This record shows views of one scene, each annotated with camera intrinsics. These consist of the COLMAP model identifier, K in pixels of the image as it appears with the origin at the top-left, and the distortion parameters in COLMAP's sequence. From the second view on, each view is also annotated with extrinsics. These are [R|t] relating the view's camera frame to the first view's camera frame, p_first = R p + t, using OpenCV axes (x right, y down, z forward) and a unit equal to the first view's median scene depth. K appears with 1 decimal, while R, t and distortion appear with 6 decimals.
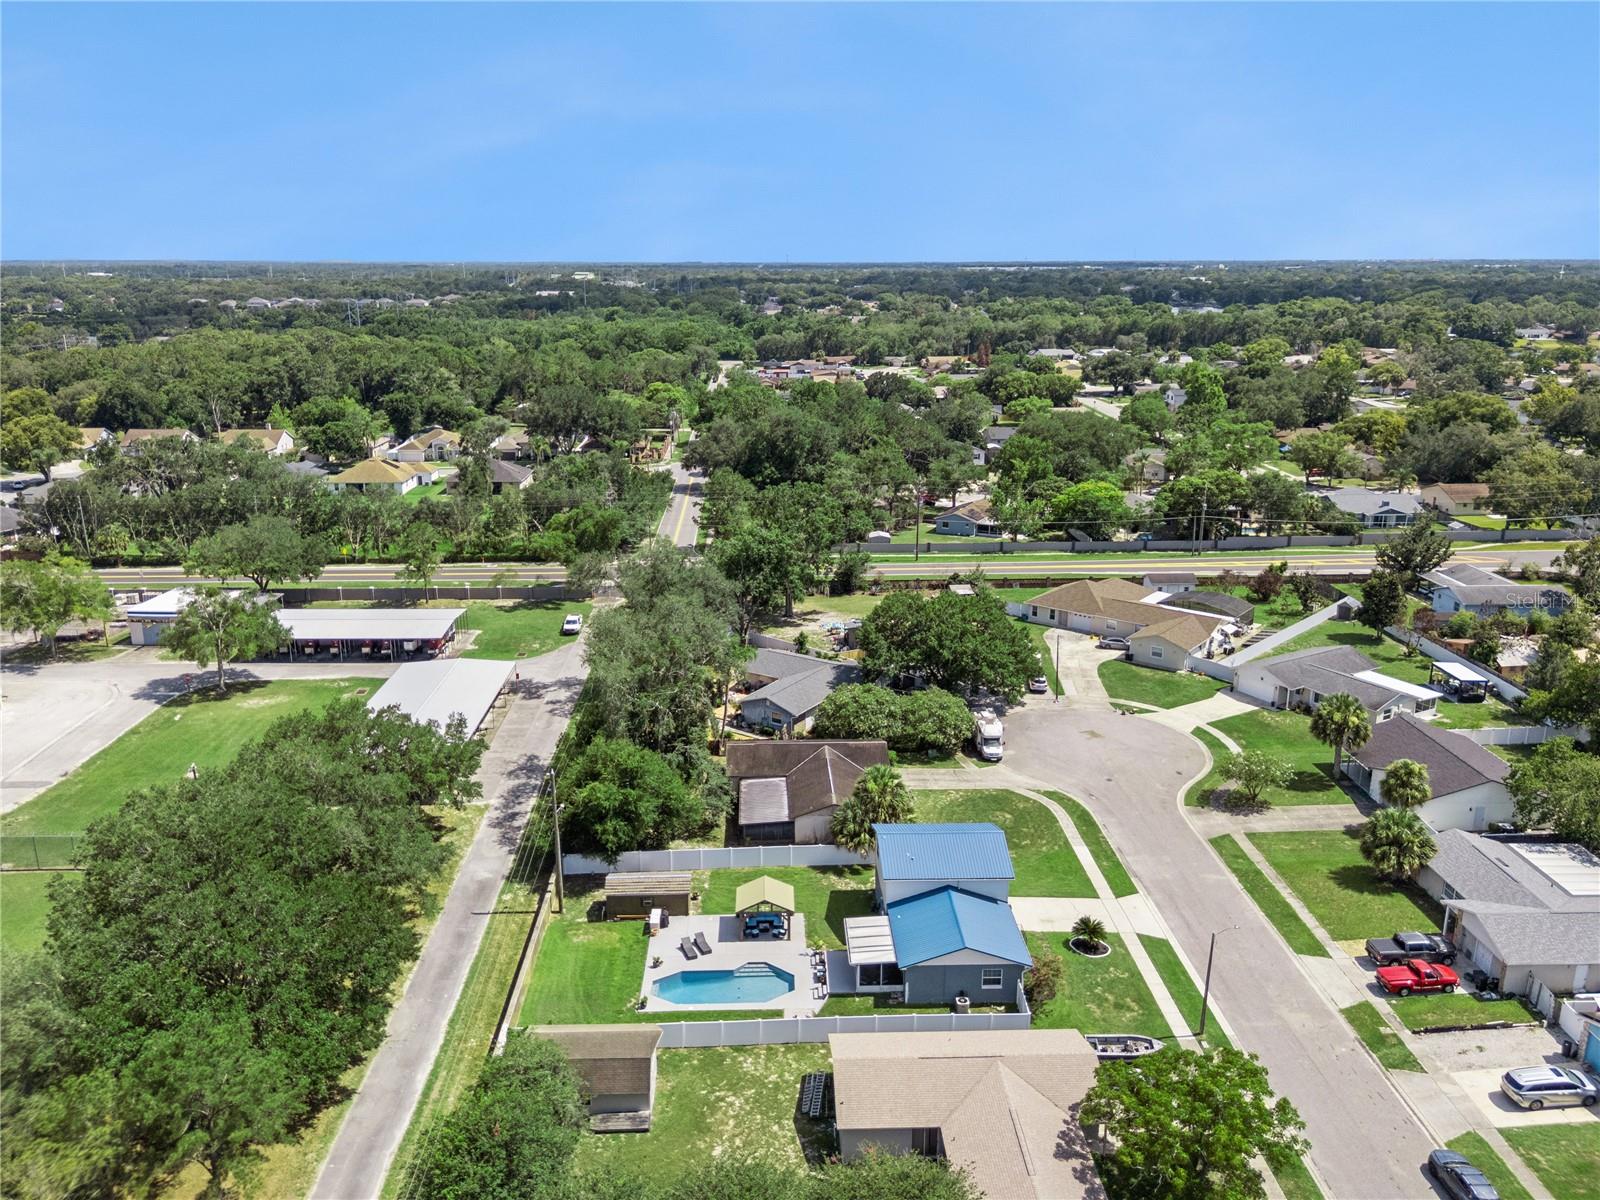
lens RADIAL K [[1200.7, 0, 797.7], [0, 1200.7, 607.1], [0, 0, 1]] dist [0.096339, -0.124926]
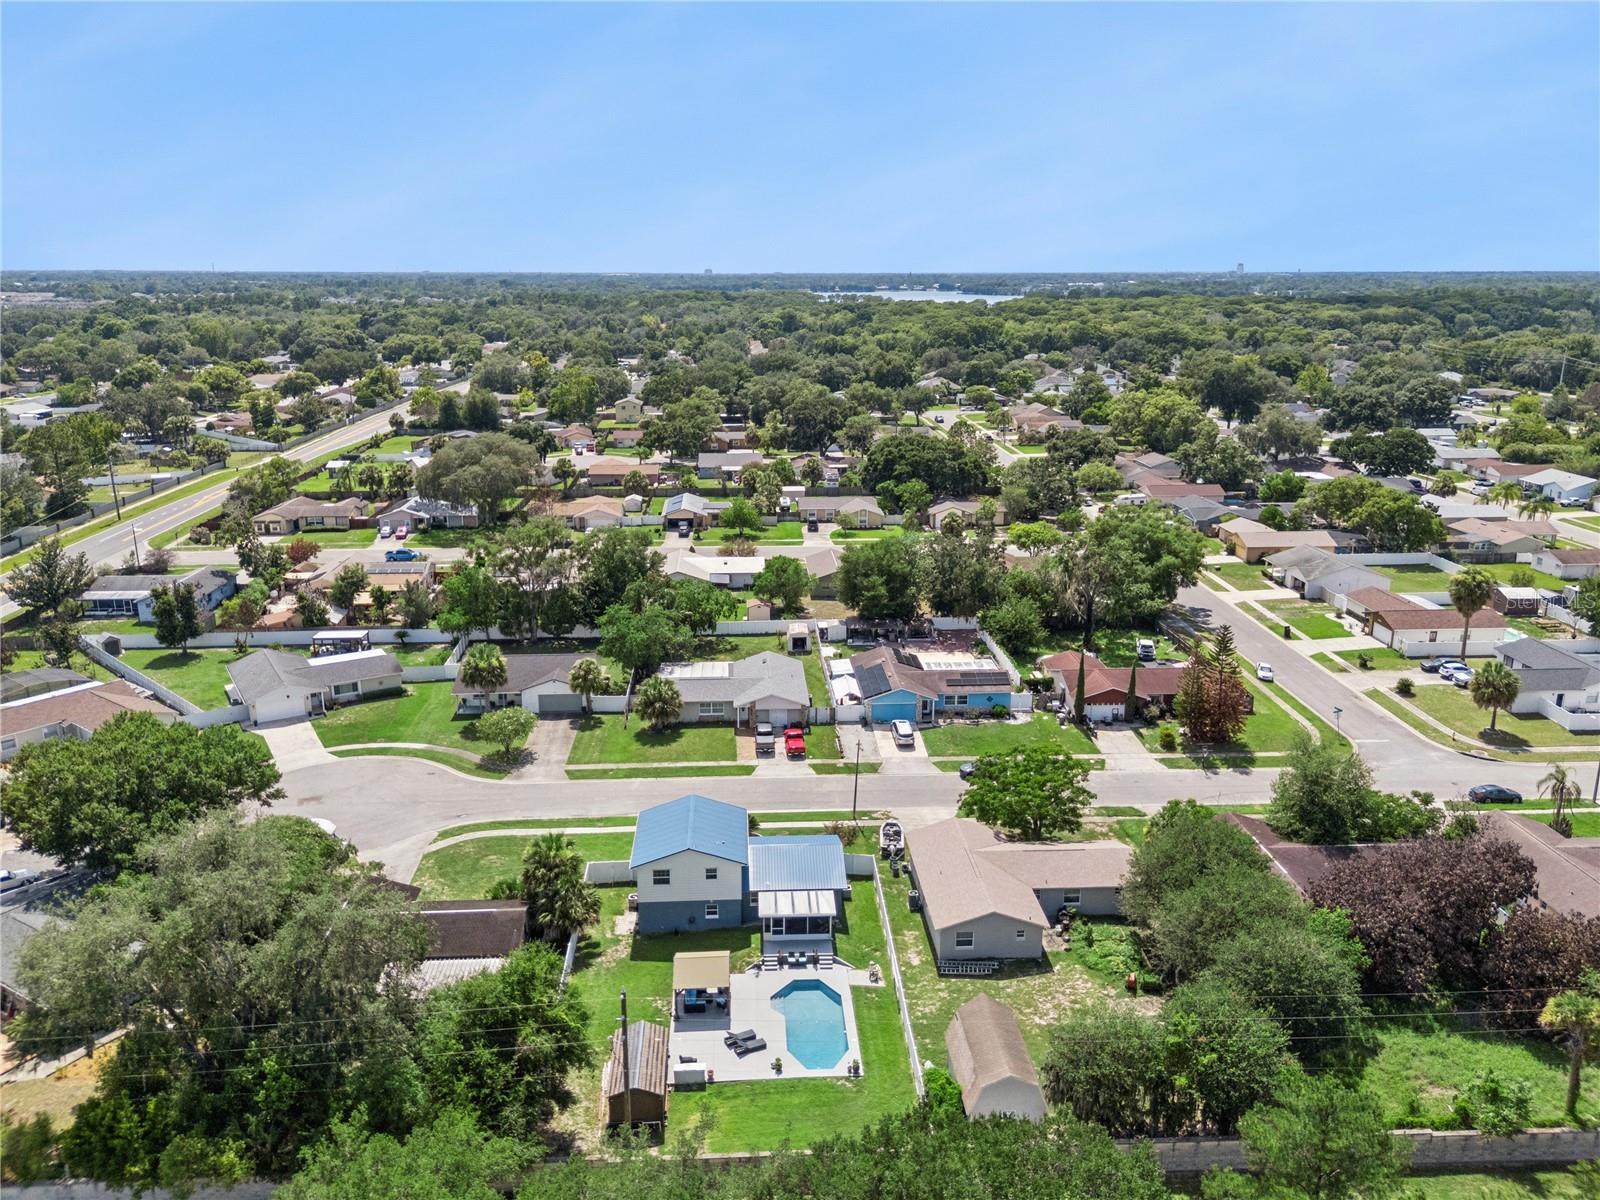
lens RADIAL K [[1200.7, 0, 797.7], [0, 1200.7, 607.1], [0, 0, 1]] dist [0.096339, -0.124926]
pose [[-0.018446, -0.269085, 0.962940, -0.622836], [0.277313, 0.923940, 0.263499, -0.172384], [-0.960603, 0.271896, 0.057578, 0.600399]]
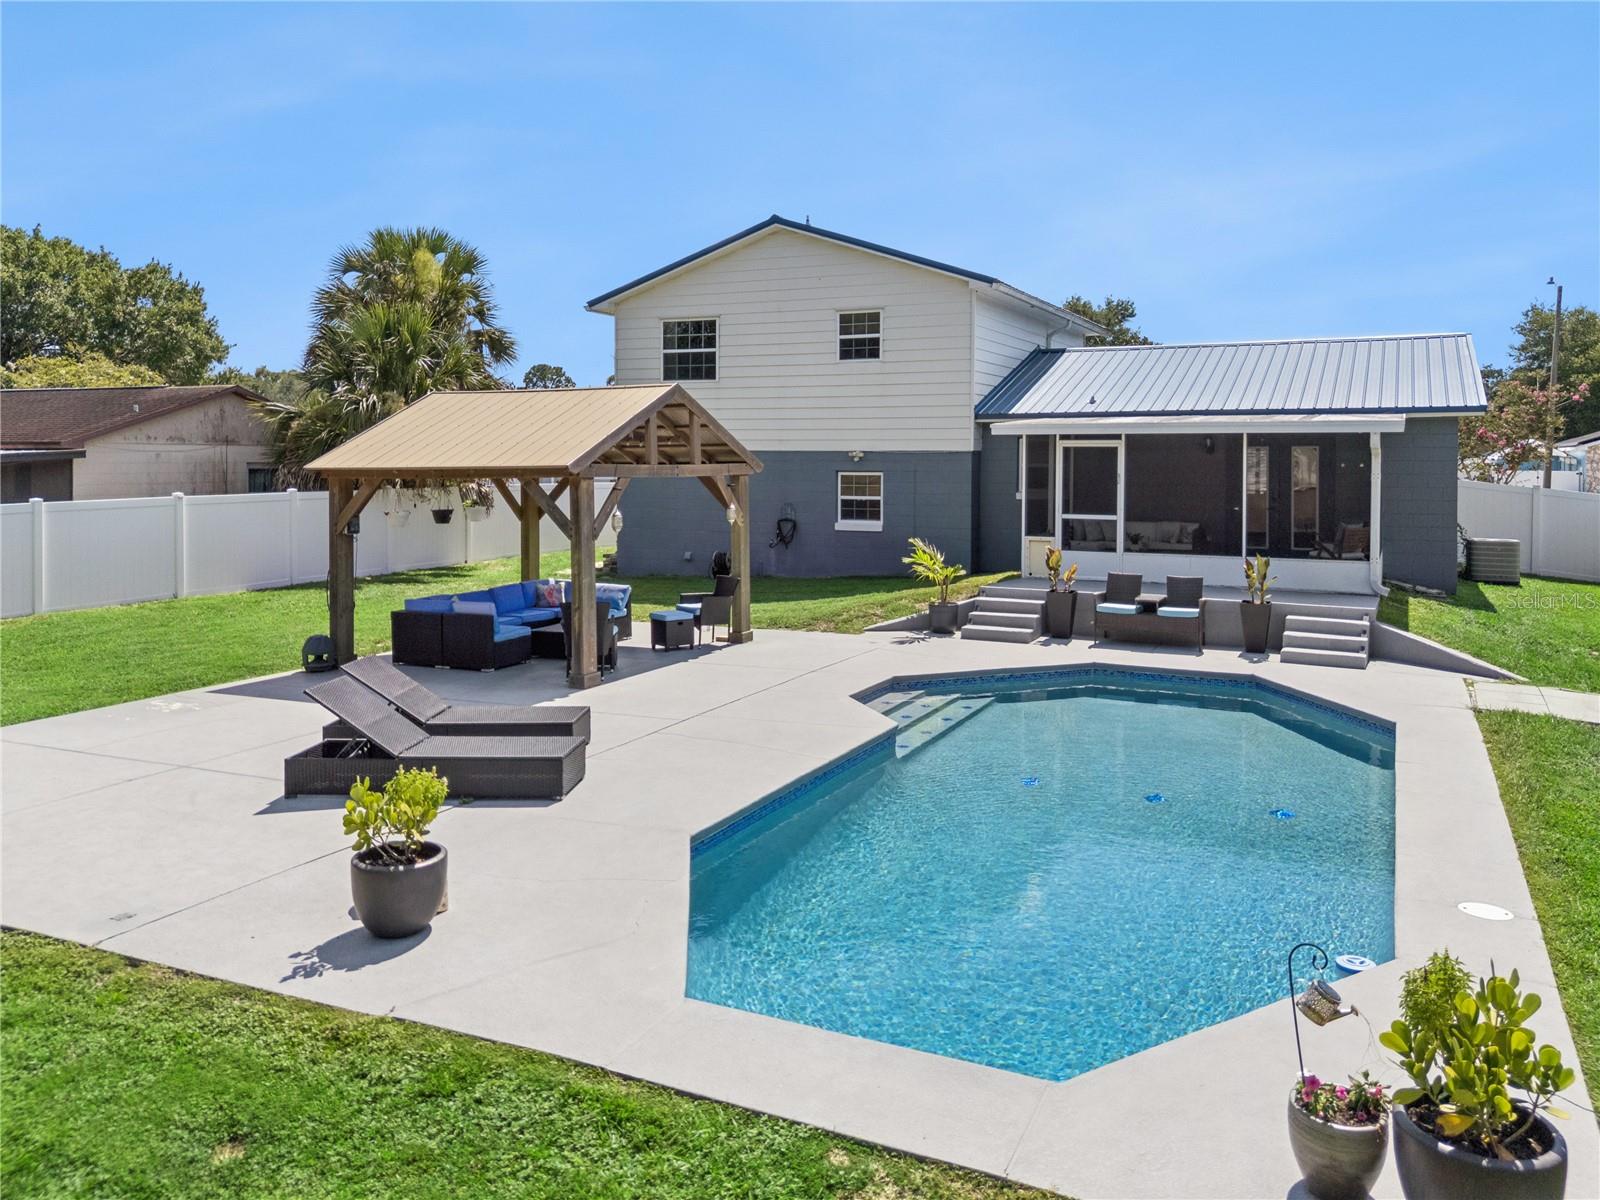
lens RADIAL K [[1218.0, 0, 794.0], [0, 1218.0, 501.9], [0, 0, 1]] dist [0.084655, -0.082991]
pose [[0.466197, -0.027449, 0.884255, -0.121133], [0.240451, 0.965824, -0.096789, 0.202766], [-0.851378, 0.257743, 0.456864, 0.668165]]
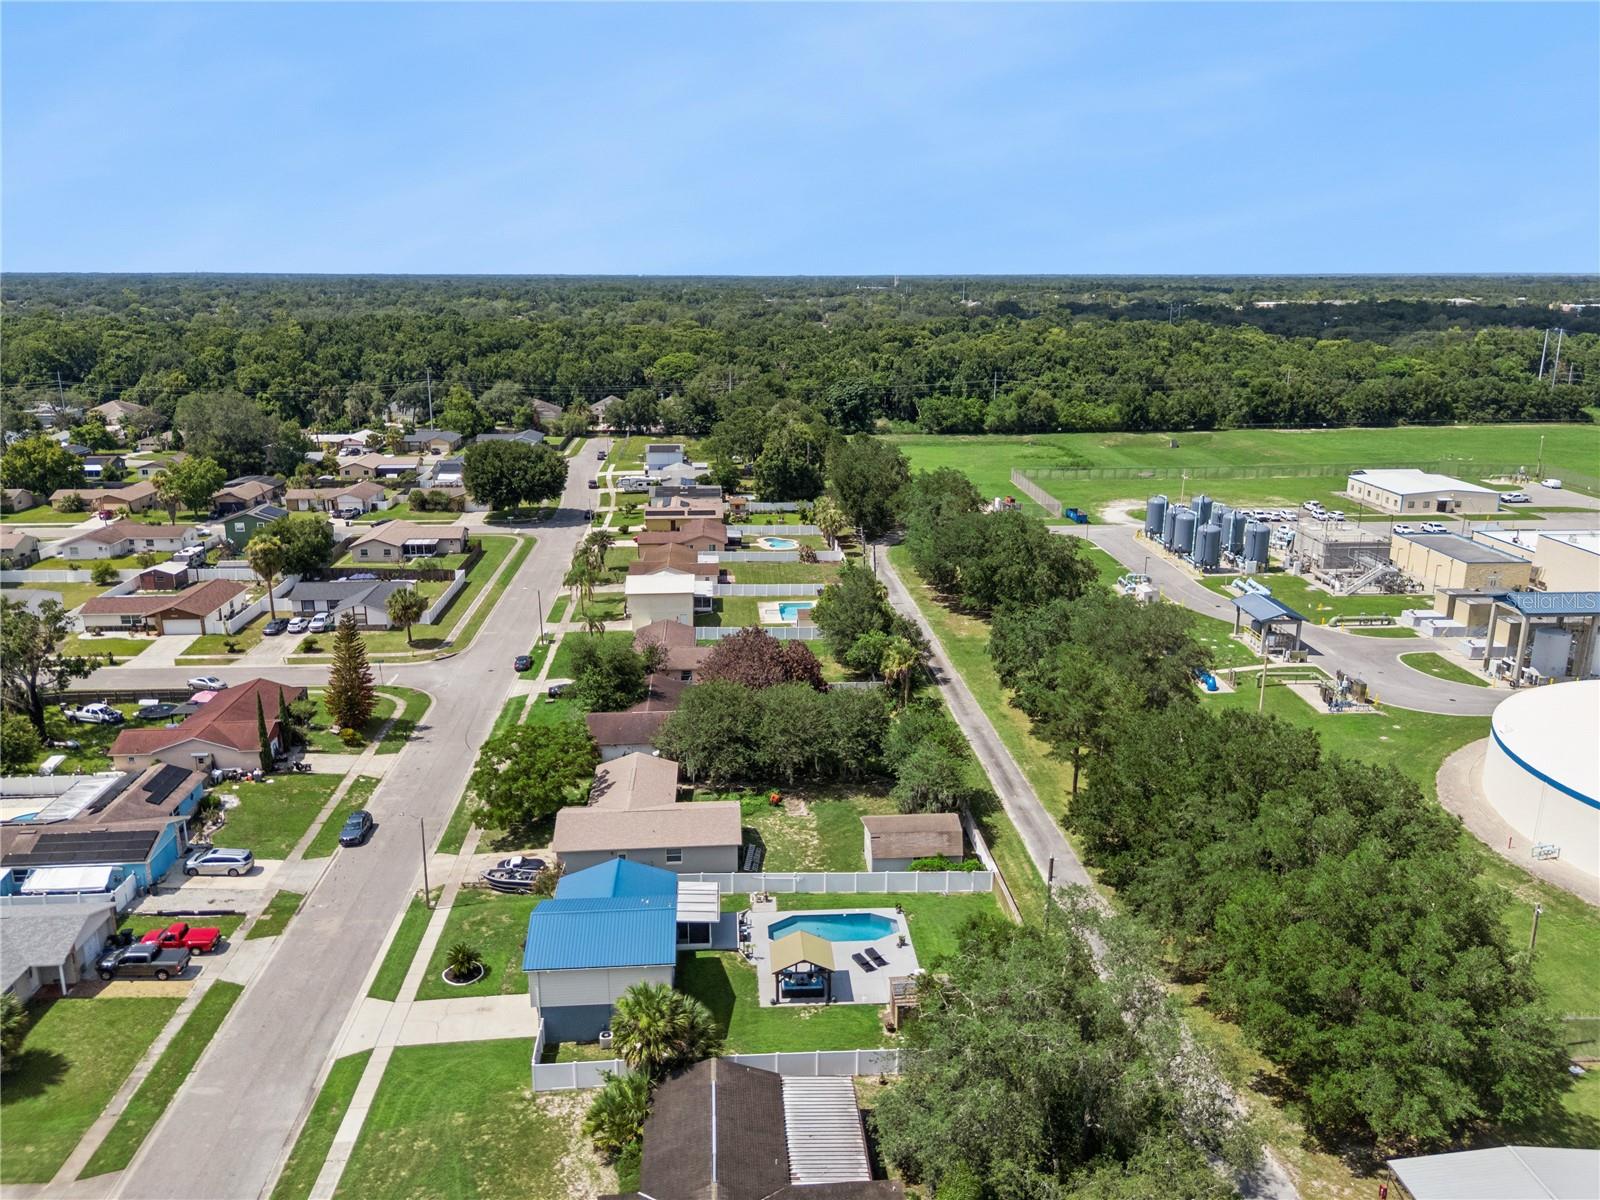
lens RADIAL K [[1201.1, 0, 800.0], [0, 1201.1, 600.0], [0, 0, 1]] dist [0.070604, -0.070637]
pose [[-0.999311, 0.008442, -0.036136, 0.003769], [-0.011574, 0.854297, 0.519657, -0.350761], [0.035258, 0.519717, -0.853611, 1.228835]]
